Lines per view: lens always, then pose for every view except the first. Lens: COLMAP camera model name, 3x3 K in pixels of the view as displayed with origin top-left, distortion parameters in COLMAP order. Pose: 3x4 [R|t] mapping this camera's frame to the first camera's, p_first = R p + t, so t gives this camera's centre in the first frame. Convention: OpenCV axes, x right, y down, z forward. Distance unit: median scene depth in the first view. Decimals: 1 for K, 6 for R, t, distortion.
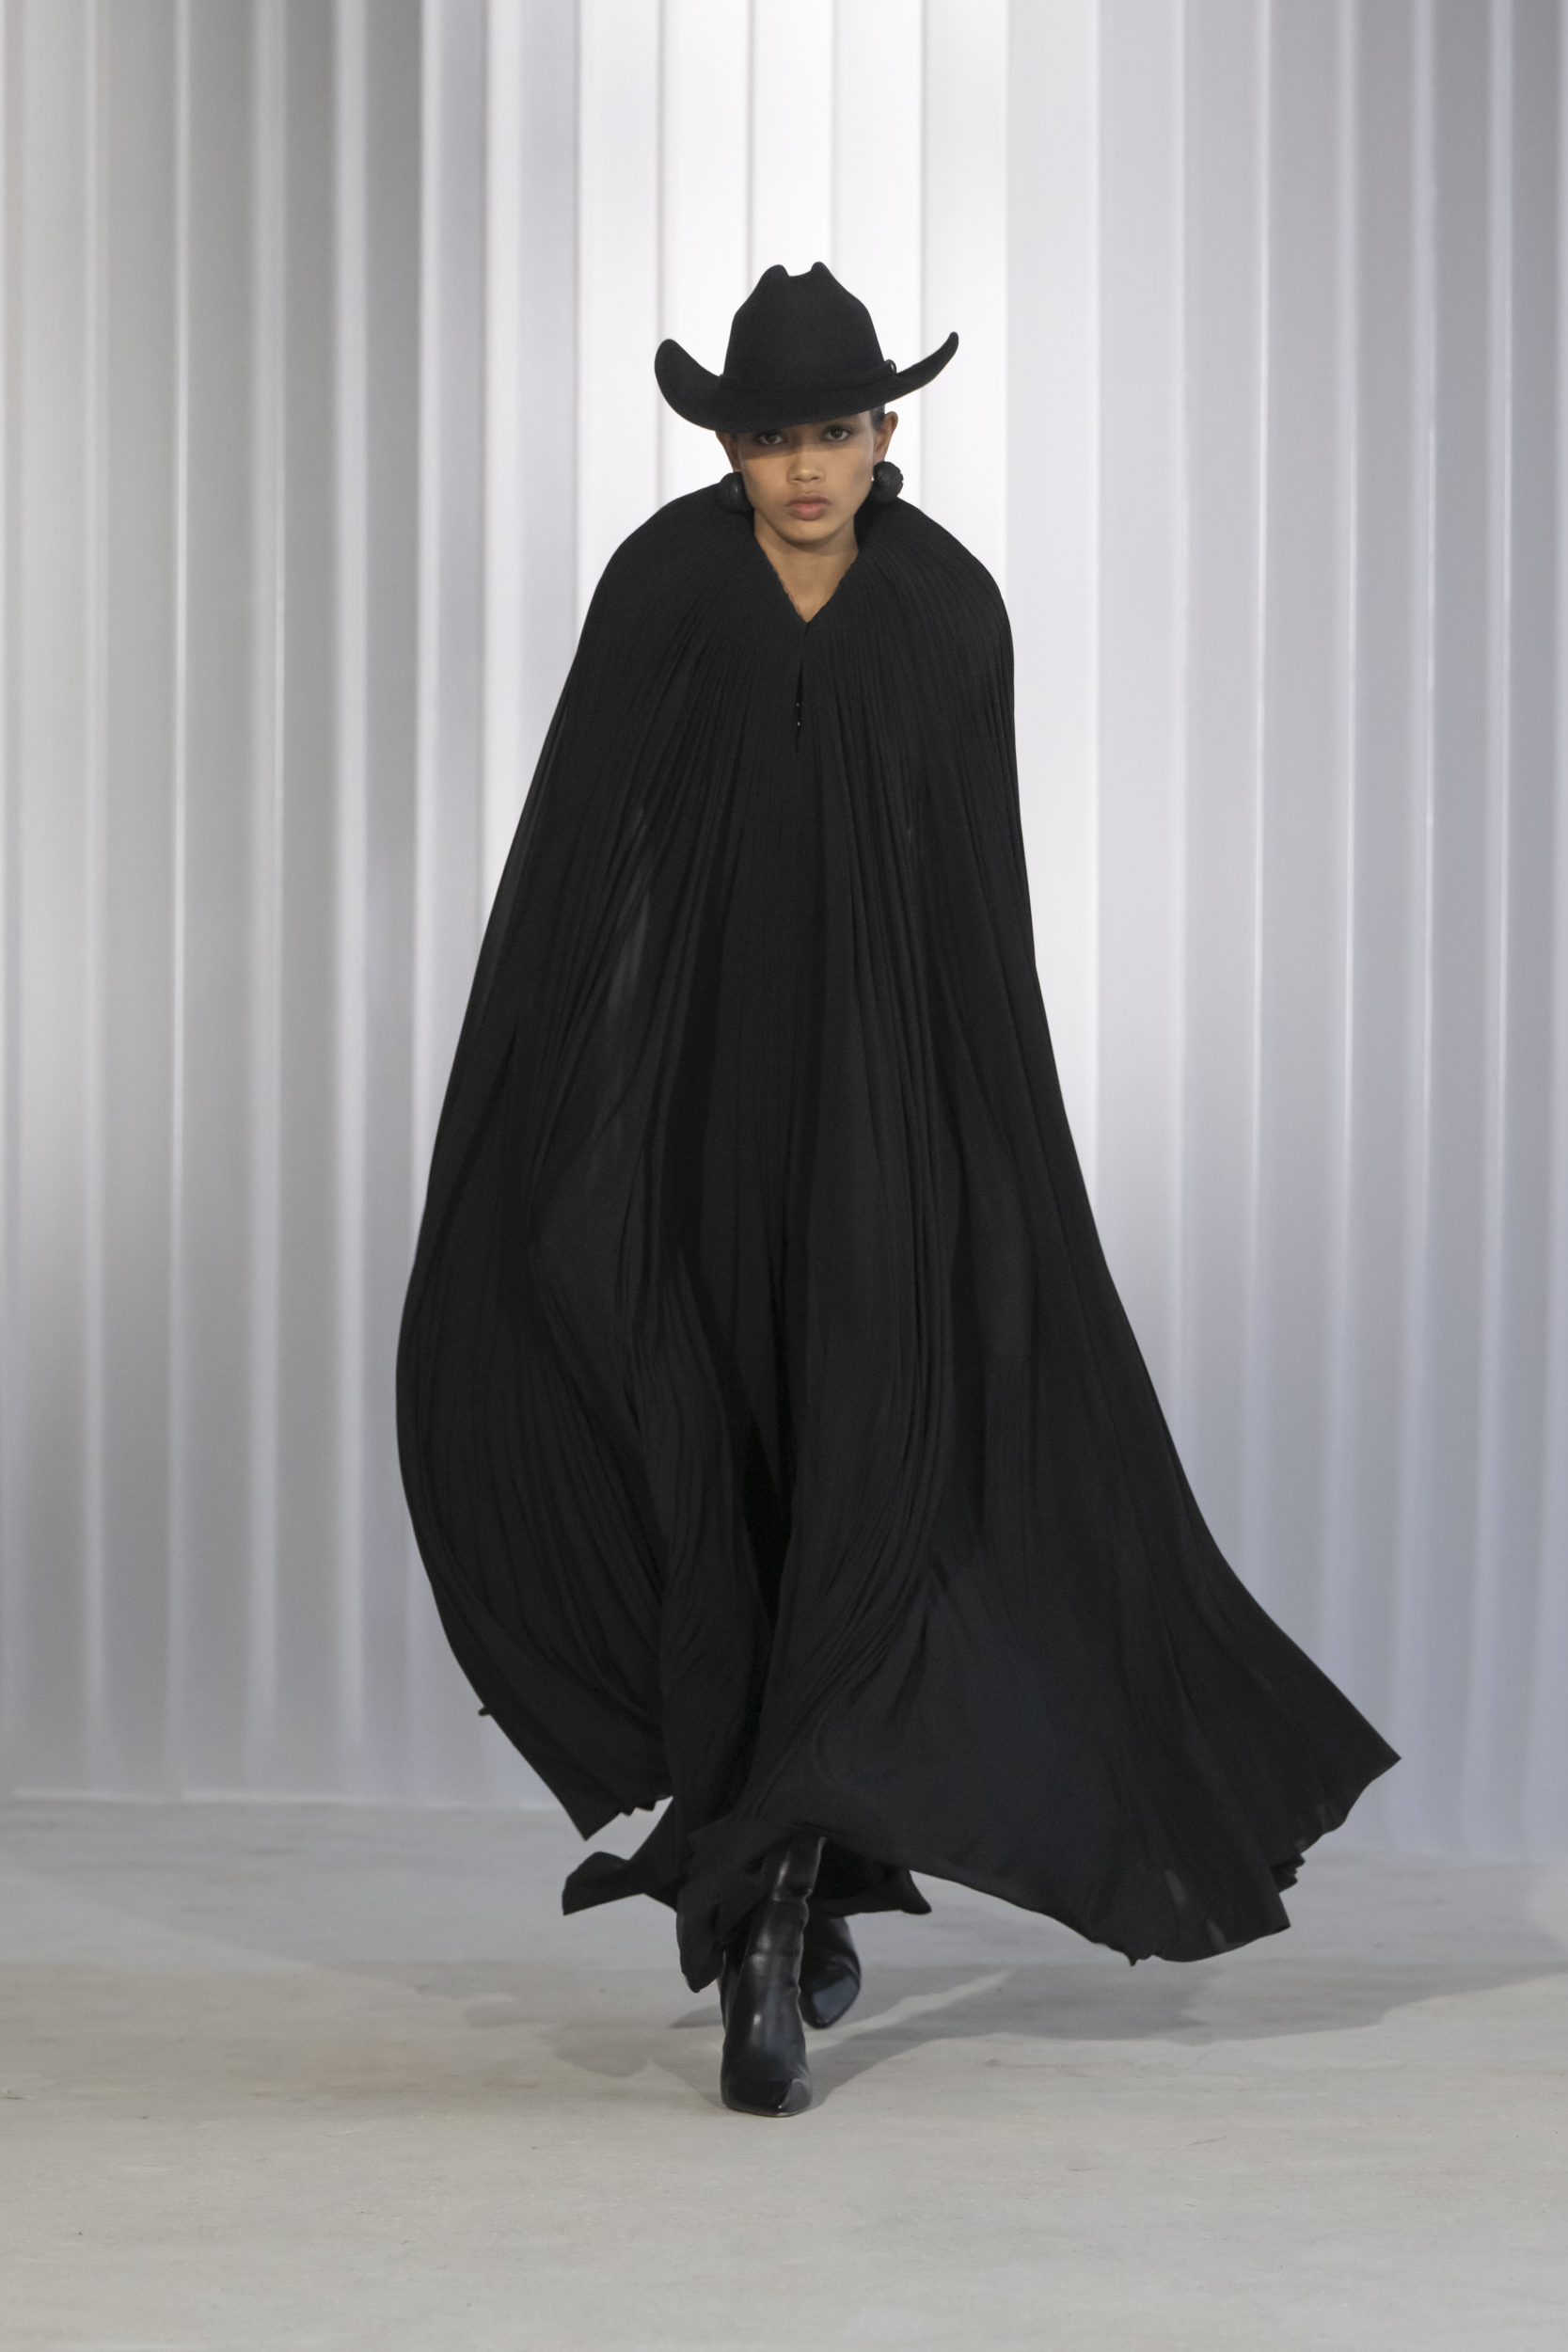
lens RADIAL K [[6021.1, 0, 754.6], [0, 6021.1, 1229.0], [0, 0, 1]] dist [0.233063, 0.000000]
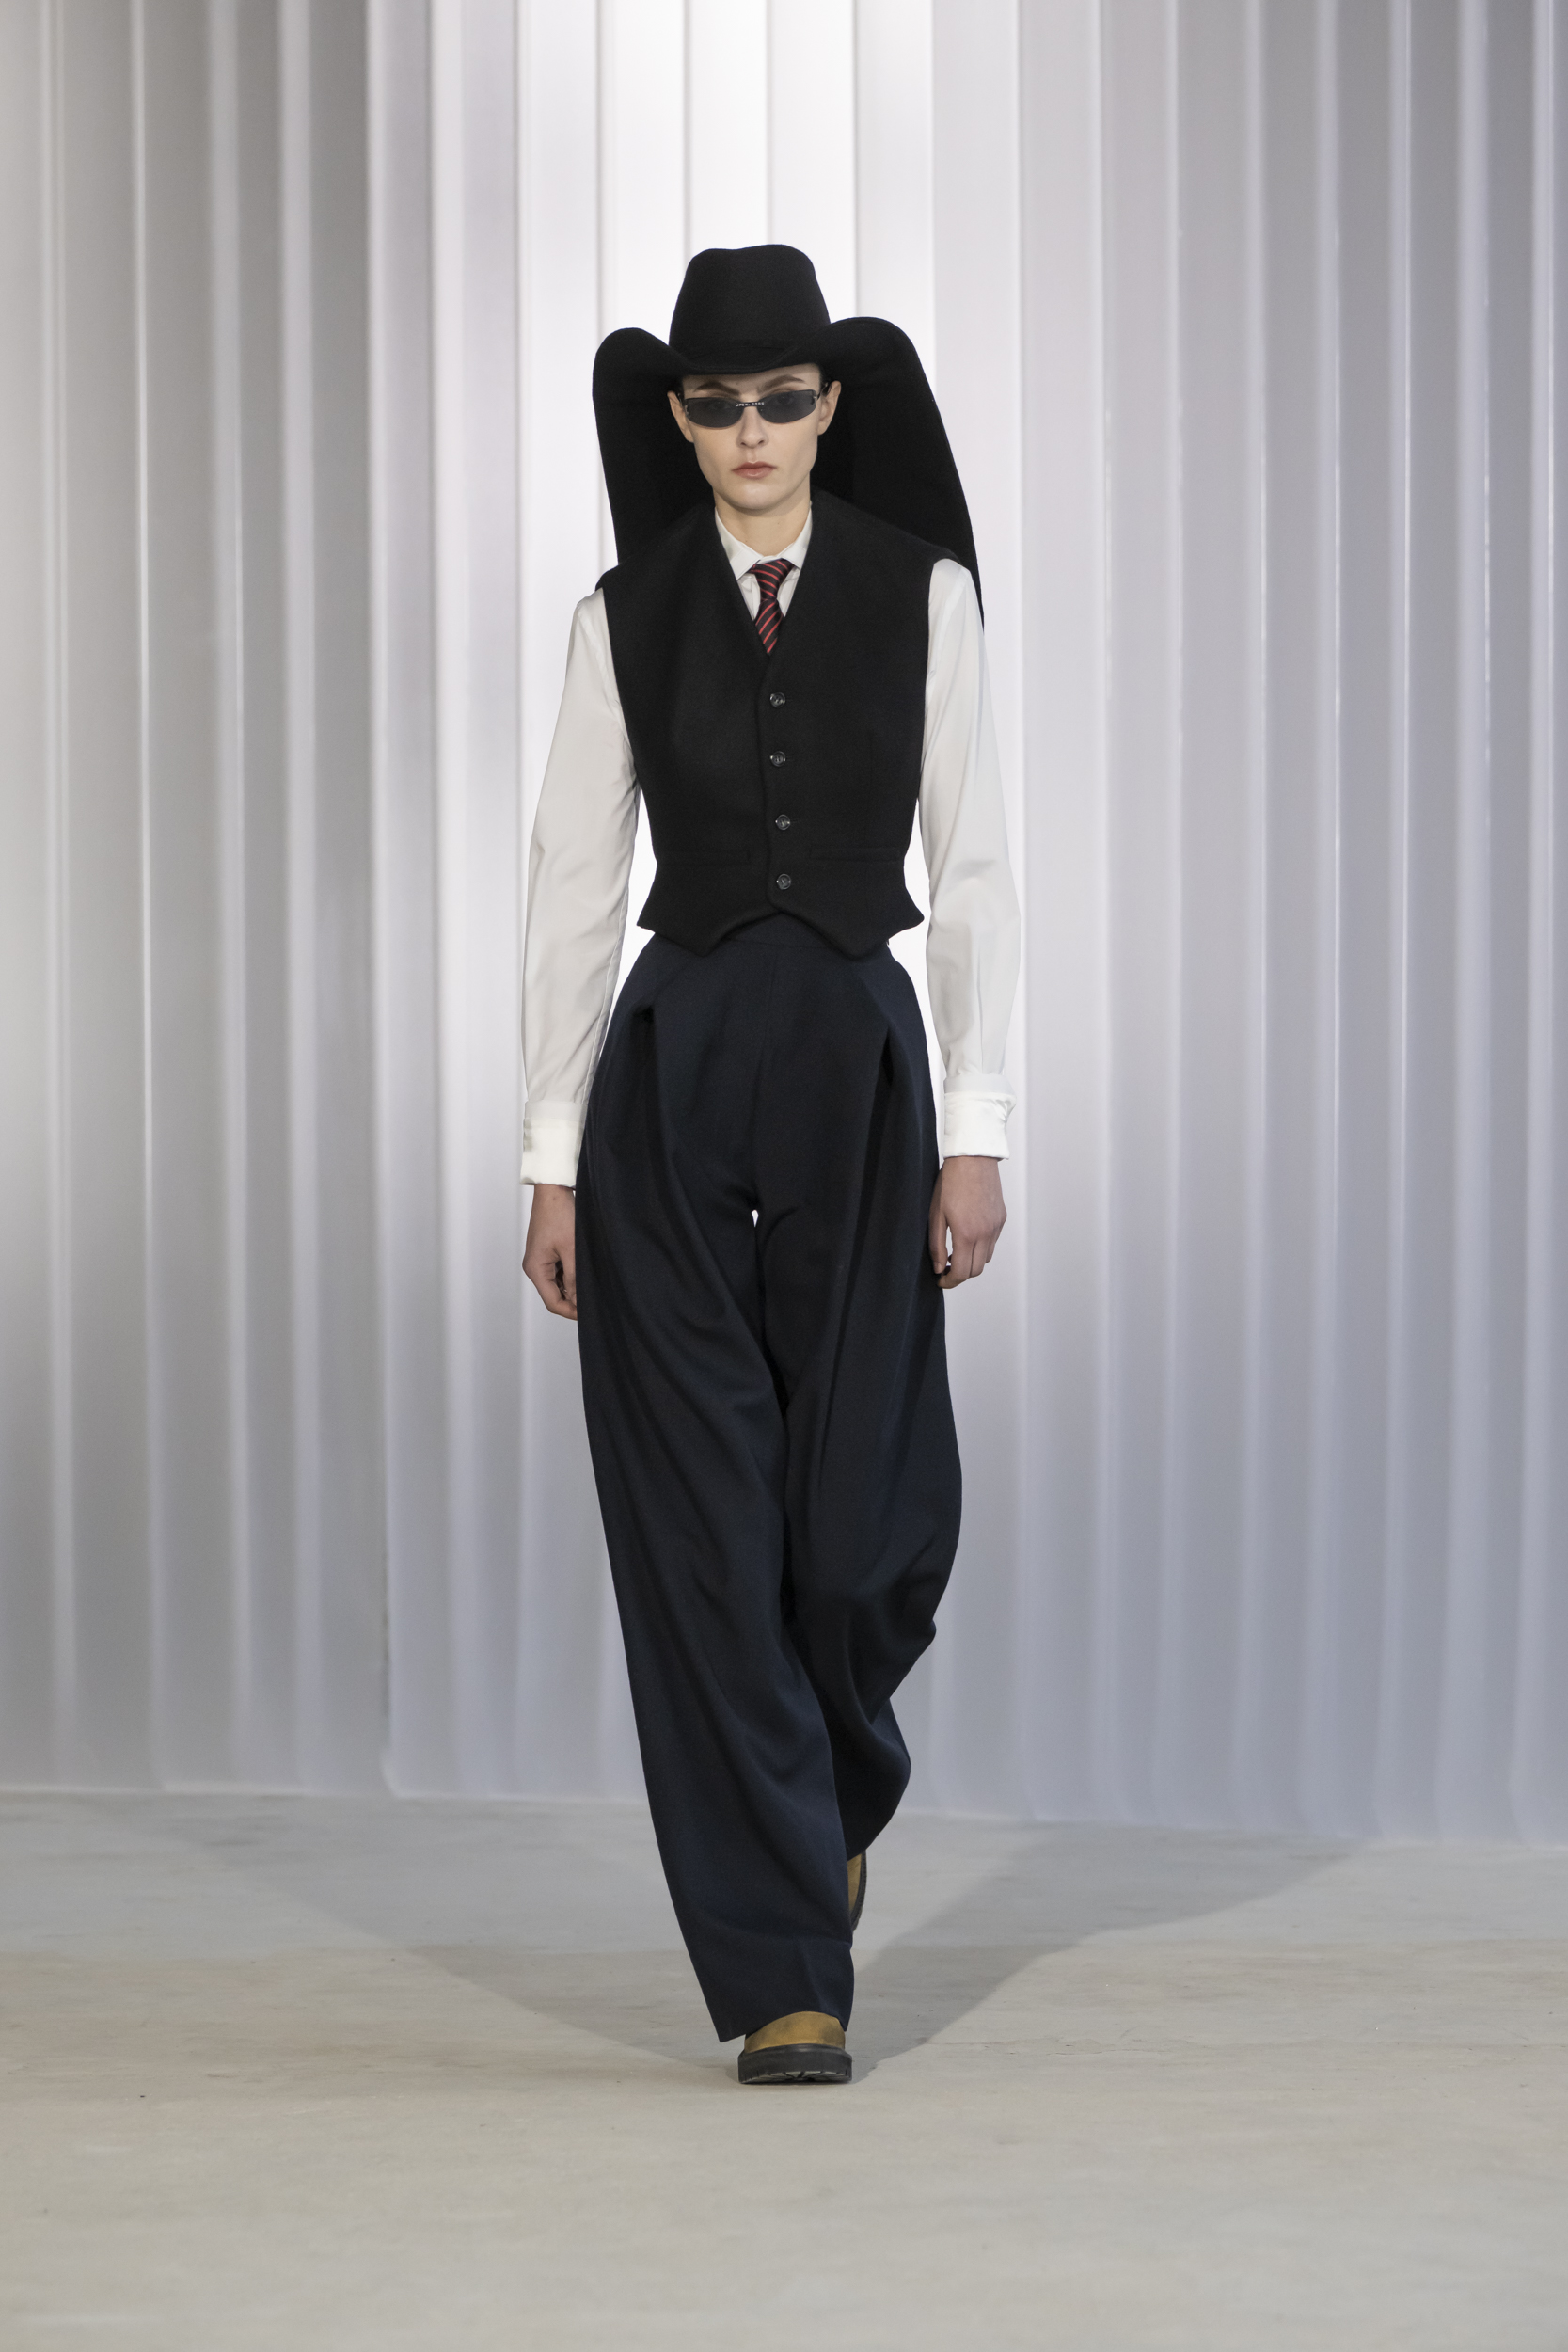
lens RADIAL K [[8396.4, 0, 774.2], [0, 8396.4, 1126.5], [0, 0, 1]] dist [0.263032, 0.000000]
pose [[0.999076, -0.005499, 0.042623, -0.047670], [0.005064, 0.999934, 0.010306, -0.034029], [-0.042676, -0.010080, 0.999038, -0.446391]]
